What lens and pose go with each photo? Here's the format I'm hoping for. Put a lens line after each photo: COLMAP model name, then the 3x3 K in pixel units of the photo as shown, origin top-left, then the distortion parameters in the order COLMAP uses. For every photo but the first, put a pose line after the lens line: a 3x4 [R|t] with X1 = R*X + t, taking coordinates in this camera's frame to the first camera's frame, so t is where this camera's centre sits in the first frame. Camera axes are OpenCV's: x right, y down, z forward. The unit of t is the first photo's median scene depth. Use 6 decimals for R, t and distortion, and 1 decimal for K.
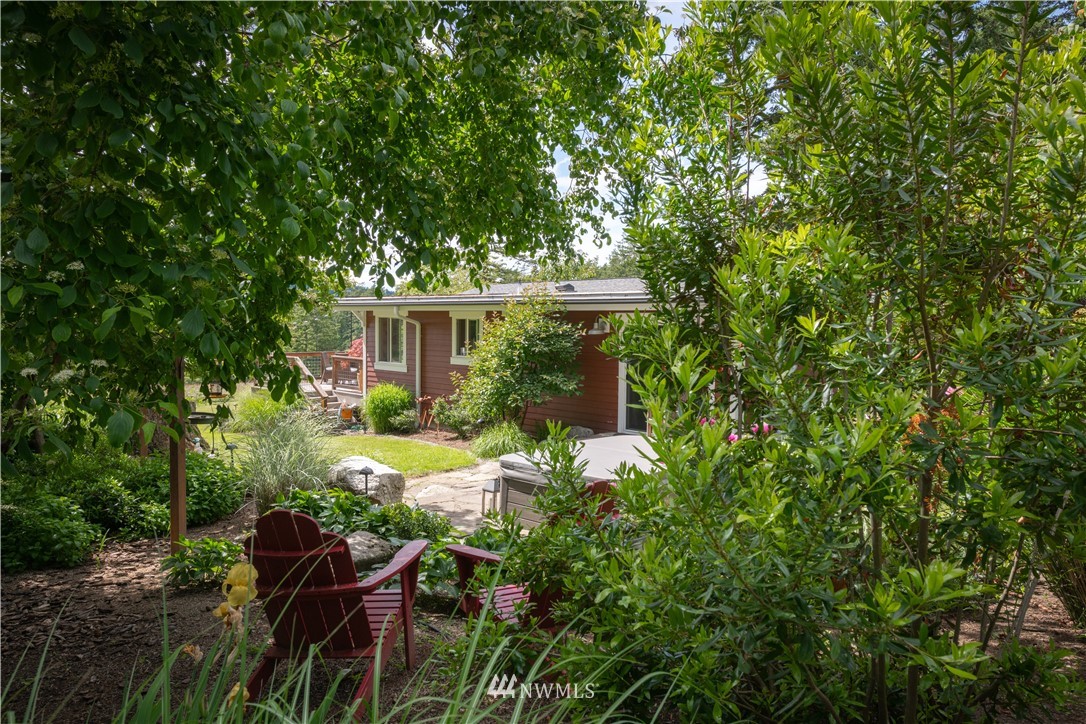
lens RADIAL K [[745.9, 0, 542.7], [0, 745.9, 364.7], [0, 0, 1]] dist [-0.005695, -0.000003]
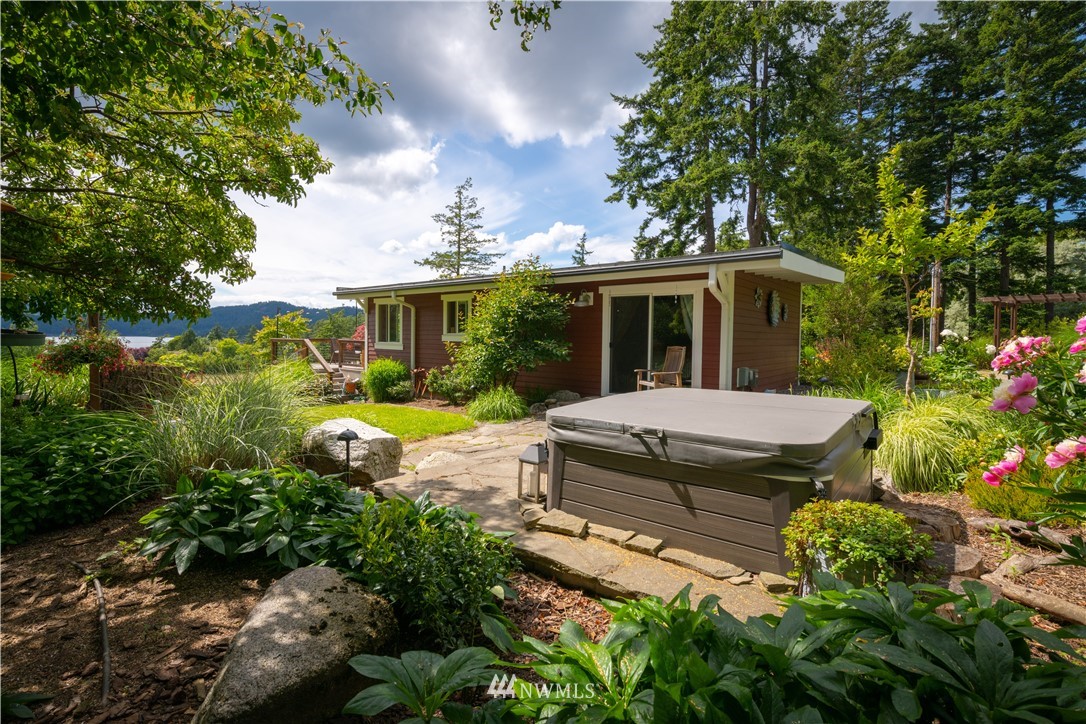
lens RADIAL K [[495.9, 0, 541.7], [0, 495.9, 354.4], [0, 0, 1]] dist [0.002757, -0.000022]
pose [[0.995523, 0.000137, 0.094519, -0.048743], [0.001388, 0.999870, -0.016062, 0.036880], [-0.094509, 0.016121, 0.995393, 0.257235]]
